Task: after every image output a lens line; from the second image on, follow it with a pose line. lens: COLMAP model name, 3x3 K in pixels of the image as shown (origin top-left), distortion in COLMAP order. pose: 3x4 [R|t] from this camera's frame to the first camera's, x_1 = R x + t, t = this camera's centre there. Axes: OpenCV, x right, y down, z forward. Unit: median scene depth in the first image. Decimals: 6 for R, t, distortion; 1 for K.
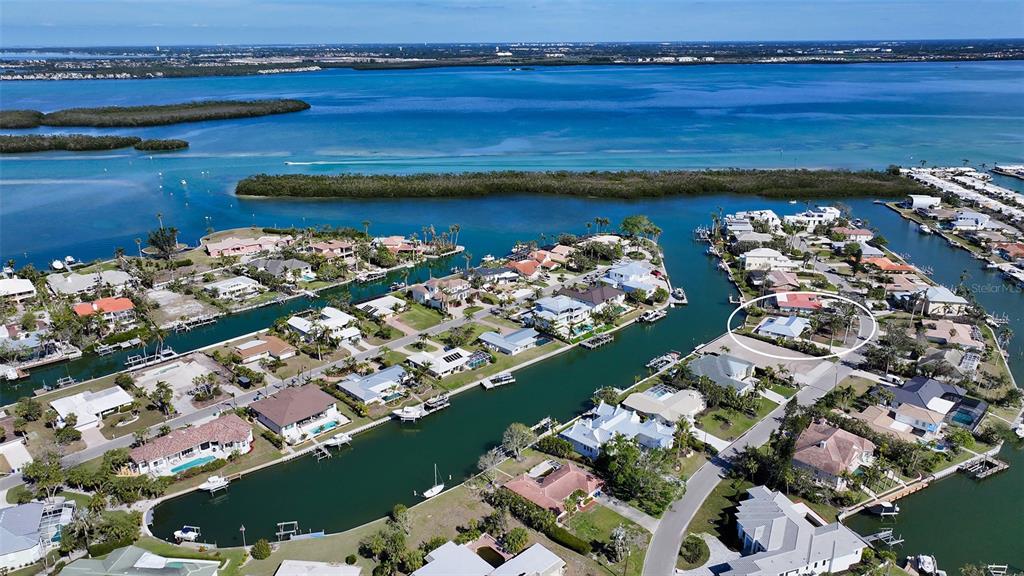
lens RADIAL K [[720.0, 0, 512.0], [0, 720.0, 288.0], [0, 0, 1]] dist [-0.004646, 0.029183]
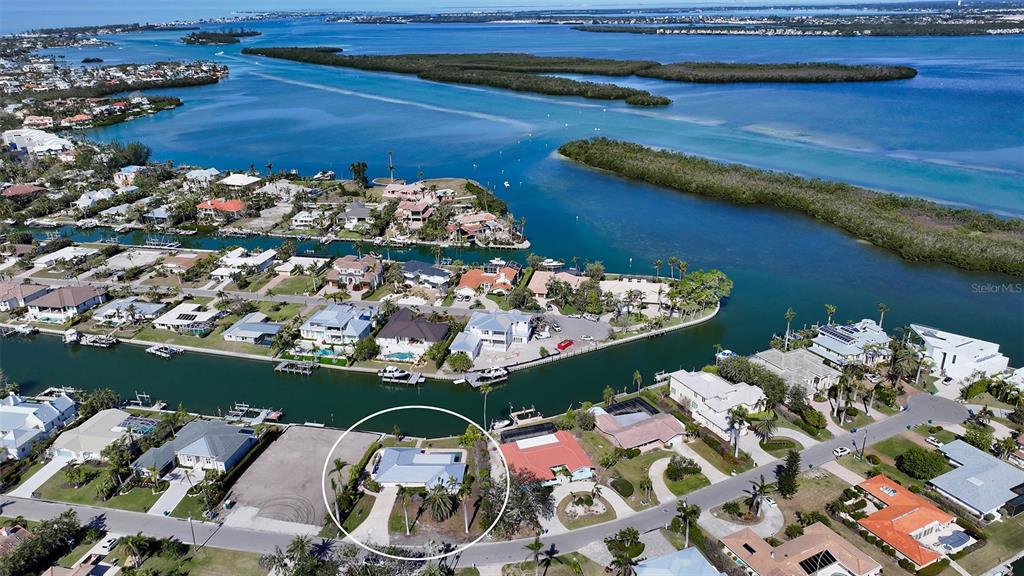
lens RADIAL K [[720.0, 0, 512.0], [0, 720.0, 288.0], [0, 0, 1]] dist [-0.004646, 0.029183]
pose [[0.543360, 0.308035, -0.780945, 0.319376], [-0.264940, 0.945630, 0.188656, -0.086771], [0.796597, 0.104396, 0.595428, 0.246748]]
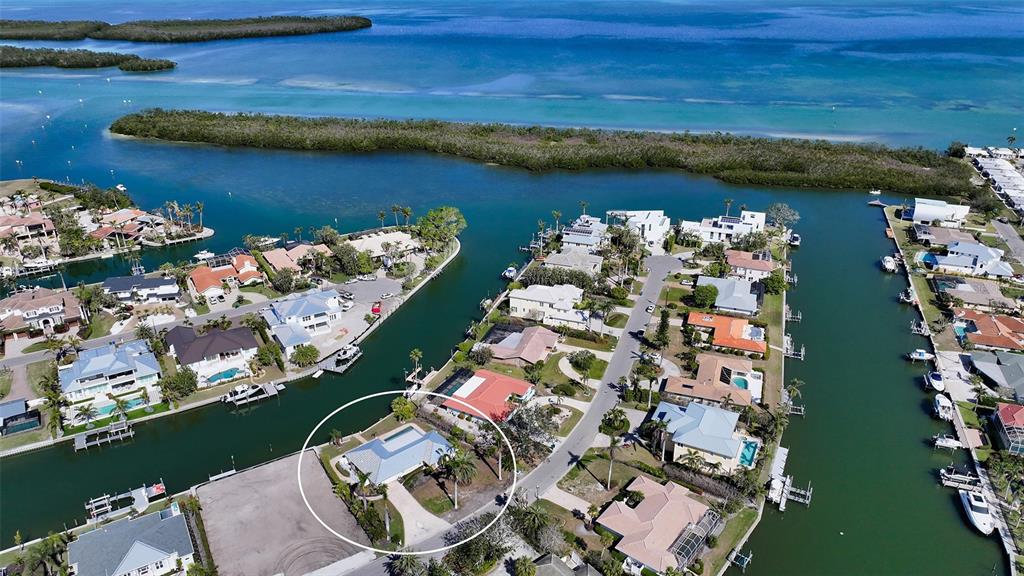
lens RADIAL K [[720.0, 0, 512.0], [0, 720.0, 288.0], [0, 0, 1]] dist [-0.004646, 0.029183]
pose [[0.971085, 0.106931, -0.213448, 0.214766], [-0.084059, 0.989973, 0.113521, -0.058150], [0.223446, -0.092296, 0.970337, 0.166664]]
